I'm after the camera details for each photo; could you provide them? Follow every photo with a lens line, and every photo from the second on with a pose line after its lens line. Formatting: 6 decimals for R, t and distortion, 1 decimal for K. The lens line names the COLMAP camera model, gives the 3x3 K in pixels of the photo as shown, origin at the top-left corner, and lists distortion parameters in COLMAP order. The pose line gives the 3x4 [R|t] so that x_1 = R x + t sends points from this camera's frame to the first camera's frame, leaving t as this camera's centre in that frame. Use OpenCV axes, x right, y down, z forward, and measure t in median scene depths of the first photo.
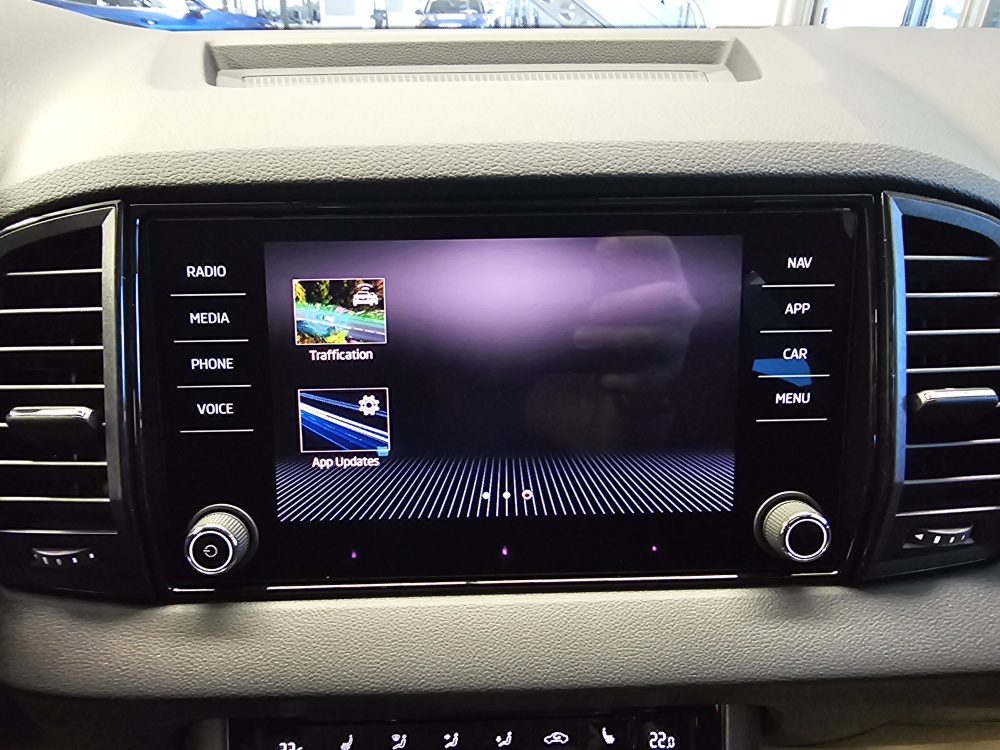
lens RADIAL K [[674.5, 0, 470.1], [0, 674.5, 376.6], [0, 0, 1]] dist [0.016088, -0.007494]
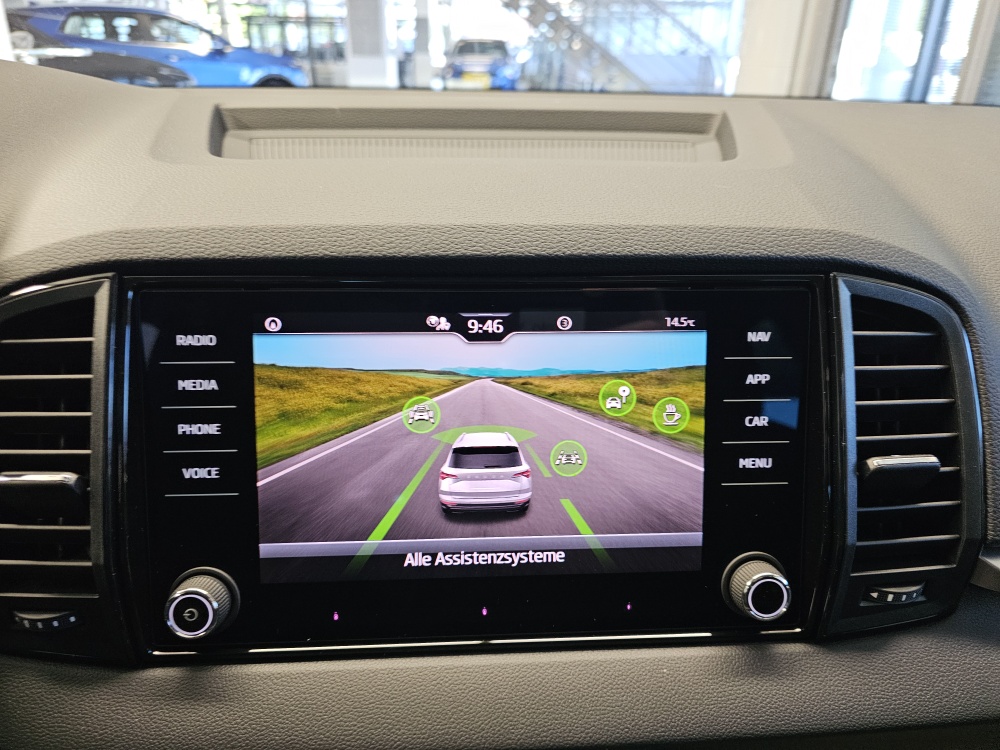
lens RADIAL K [[682.3, 0, 521.3], [0, 682.3, 373.6], [0, 0, 1]] dist [0.035111, -0.044583]
pose [[0.999196, 0.007483, 0.039382, 0.068031], [-0.005152, 0.998247, -0.058963, -0.044122], [-0.039754, 0.058712, 0.997483, -0.069180]]
